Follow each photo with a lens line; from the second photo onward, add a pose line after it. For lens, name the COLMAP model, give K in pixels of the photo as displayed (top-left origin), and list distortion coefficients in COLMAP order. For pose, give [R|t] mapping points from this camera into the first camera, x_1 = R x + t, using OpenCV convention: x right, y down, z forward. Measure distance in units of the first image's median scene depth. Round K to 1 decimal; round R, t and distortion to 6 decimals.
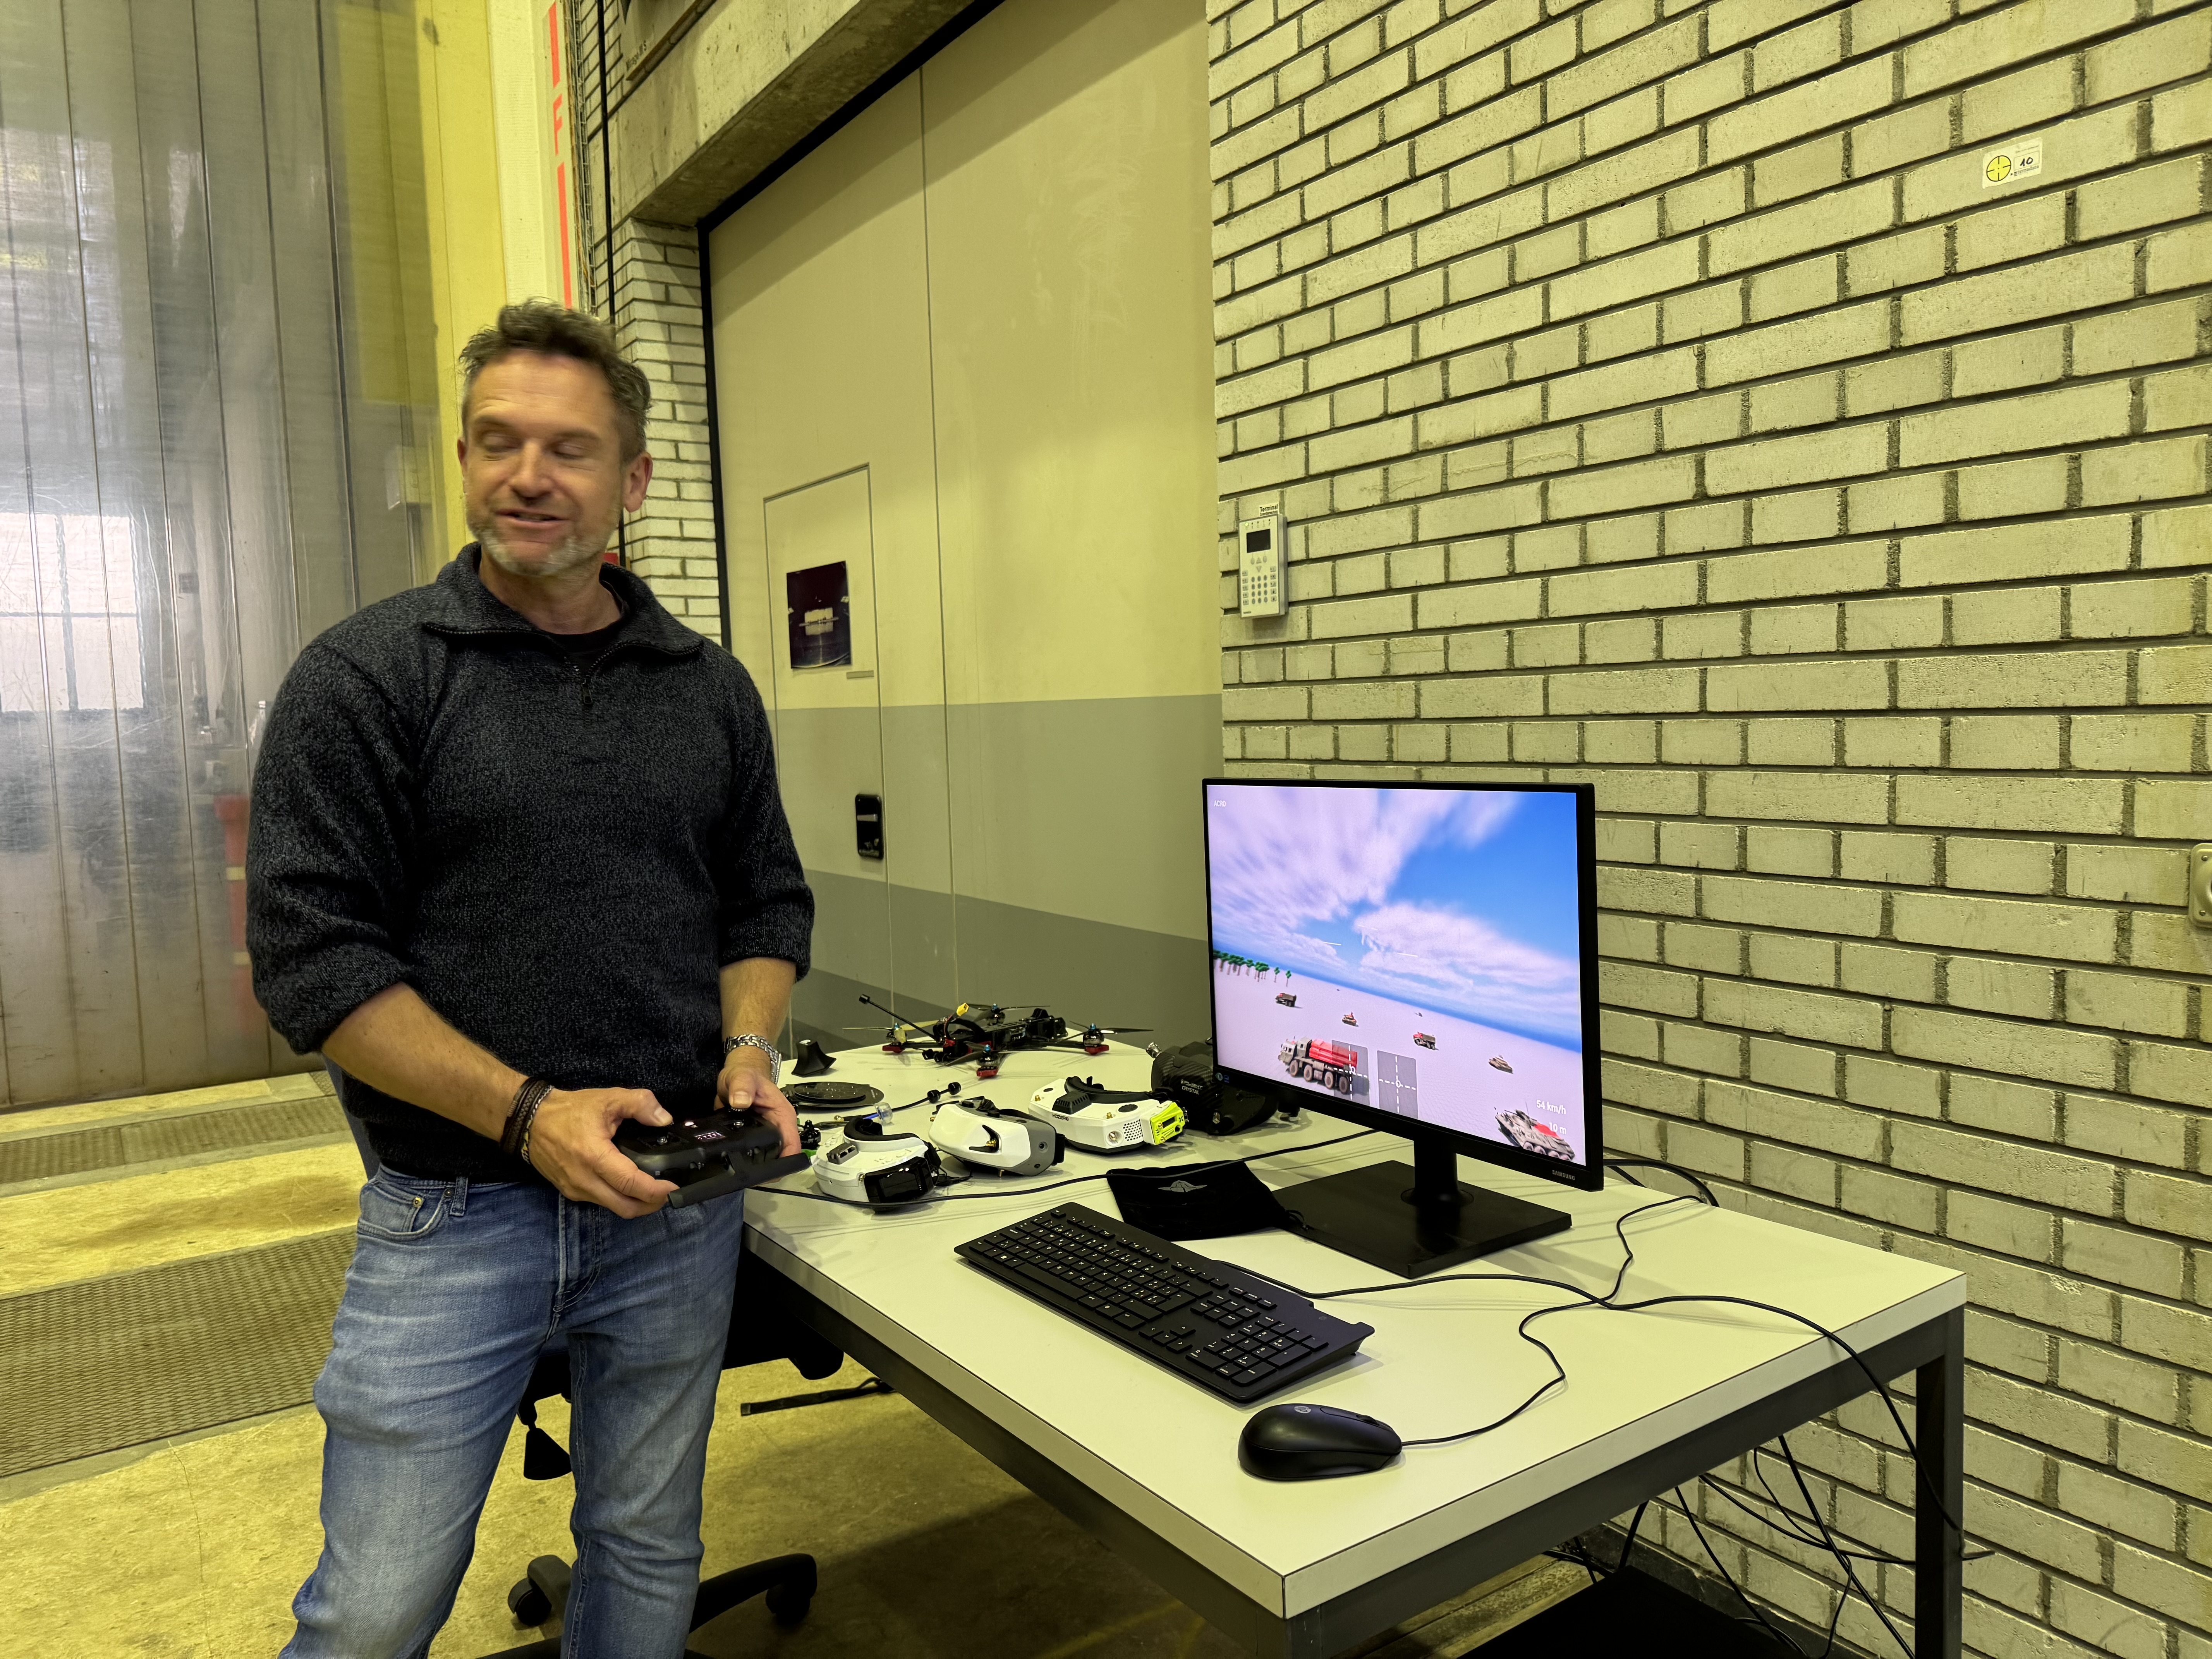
lens RADIAL K [[1533.7, 0, 1111.3], [0, 1533.7, 836.9], [0, 0, 1]] dist [0.075642, -0.120827]
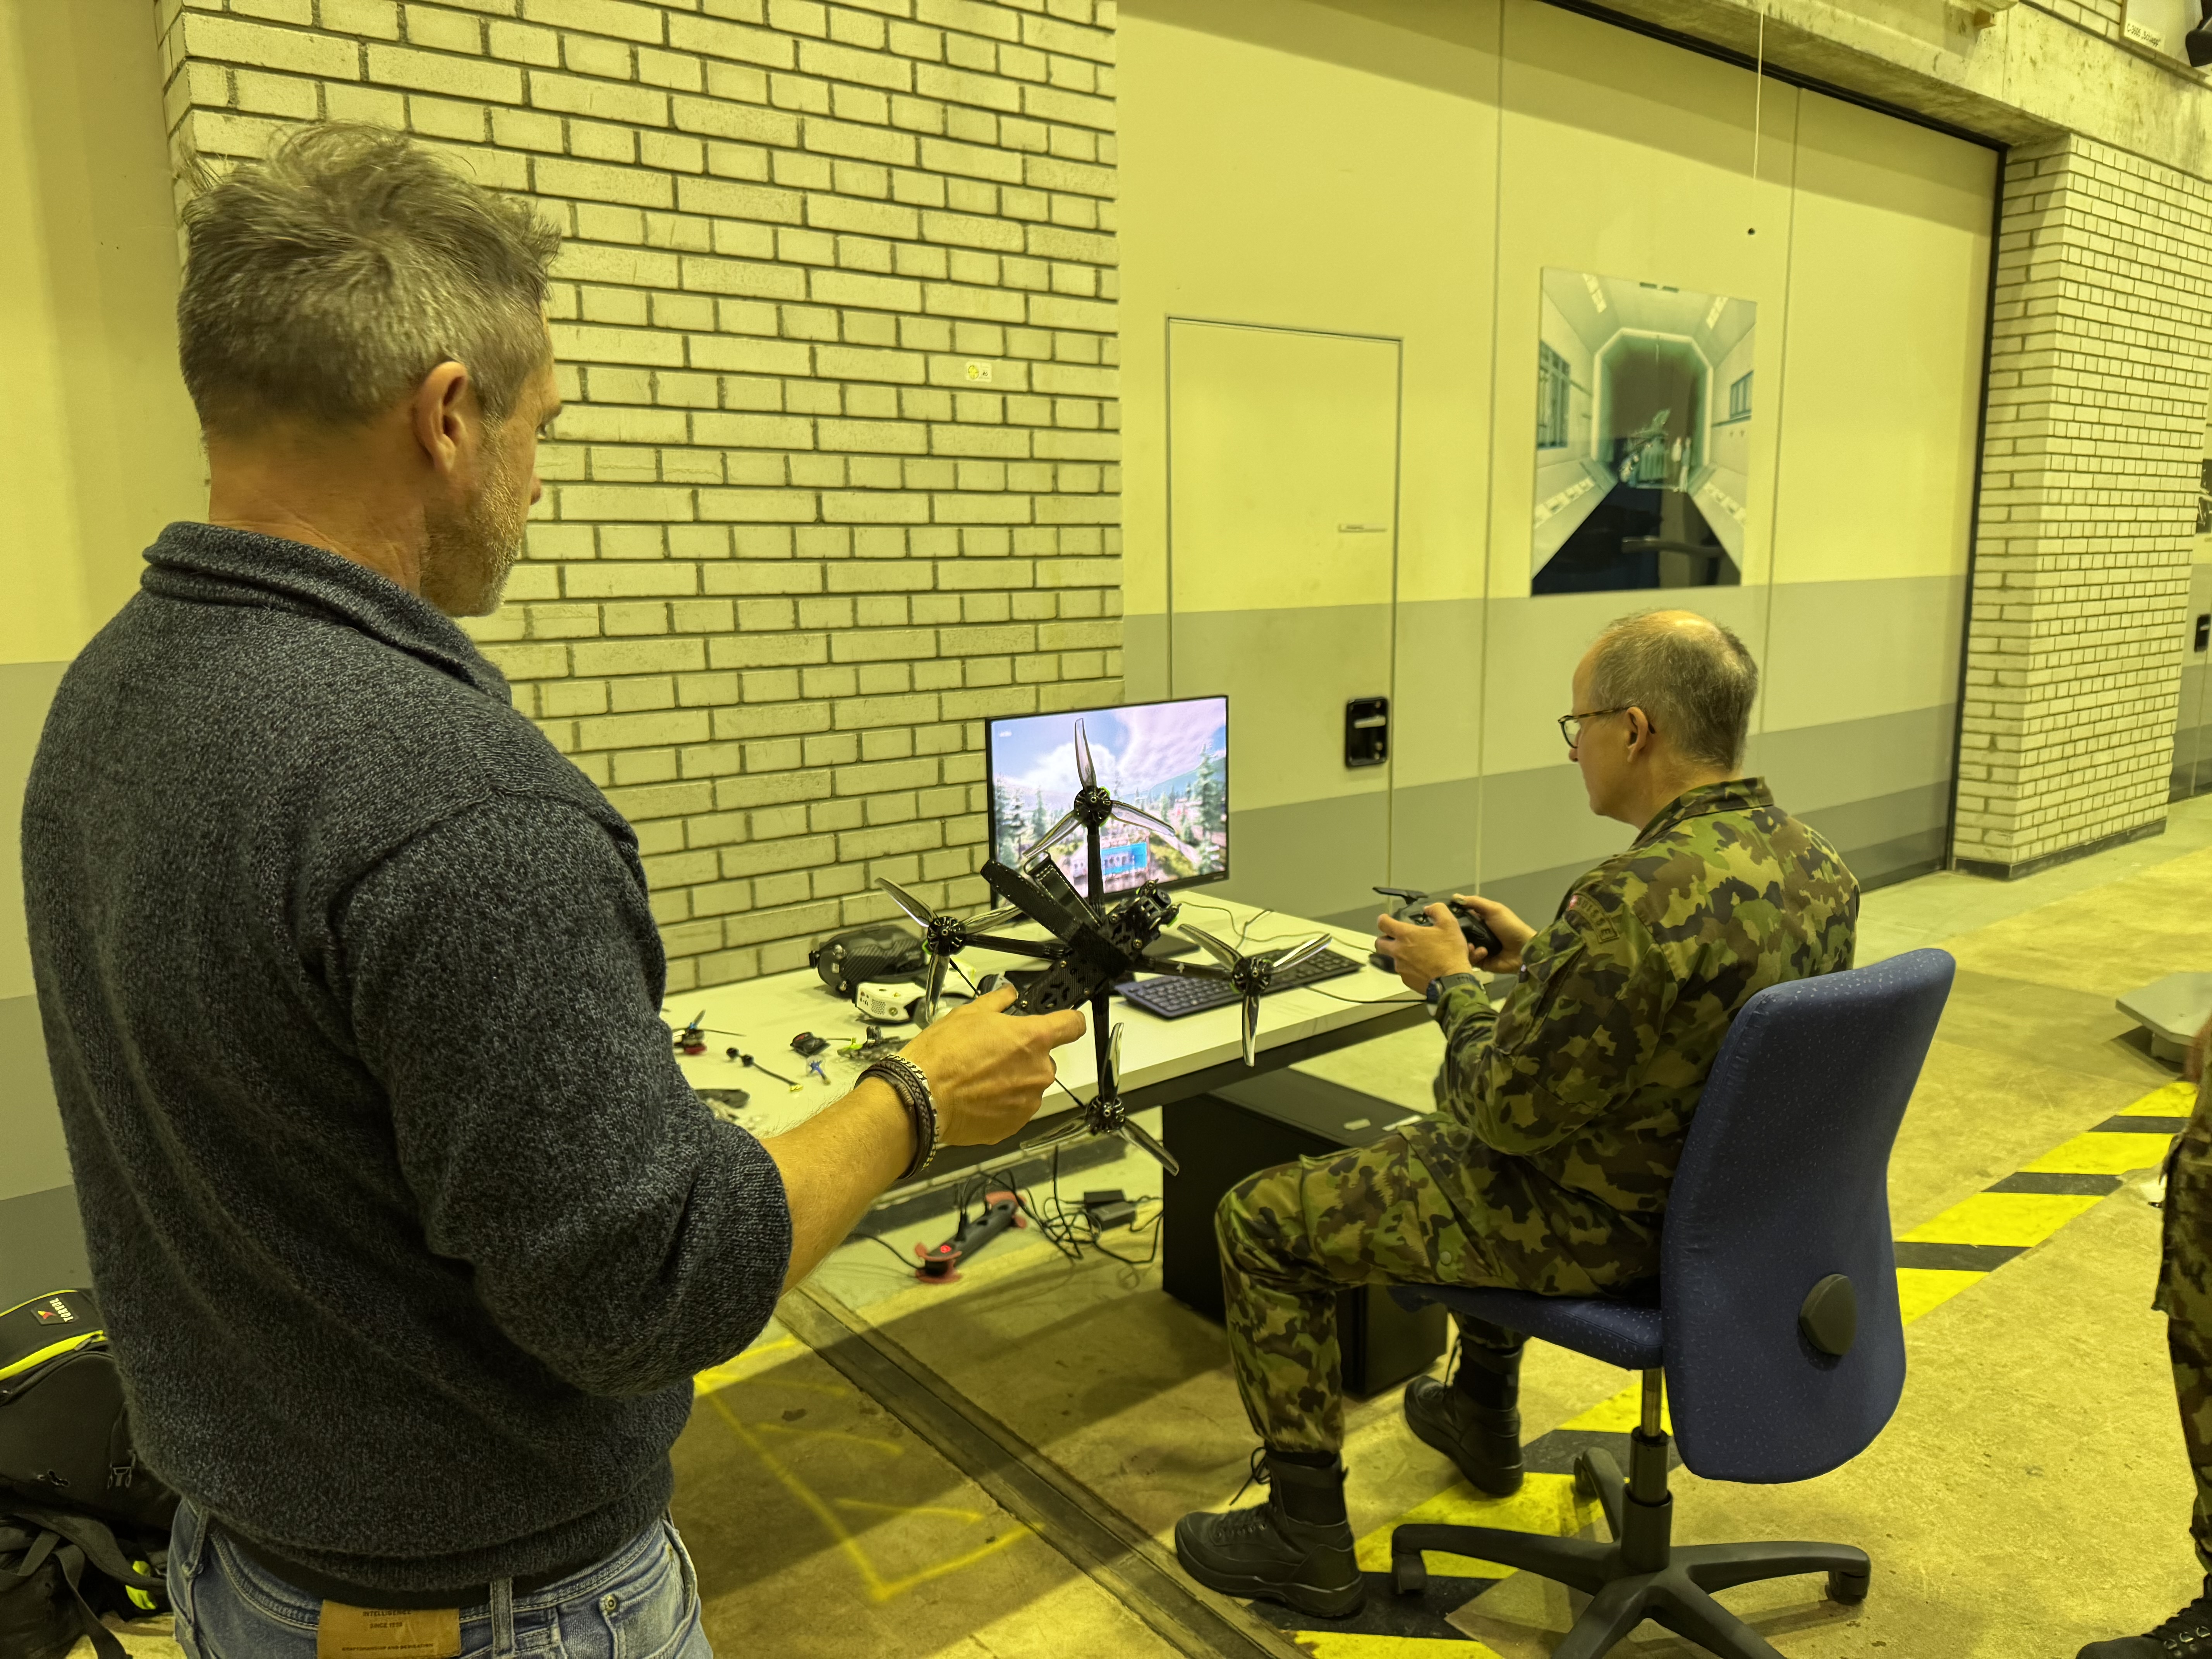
lens RADIAL K [[1533.7, 0, 1111.3], [0, 1533.7, 836.9], [0, 0, 1]] dist [0.075642, -0.120827]
pose [[-0.056783, -0.148253, 0.987318, -1.167091], [0.097293, 0.983385, 0.153258, -0.117062], [-0.993635, 0.104761, -0.041415, 0.803266]]
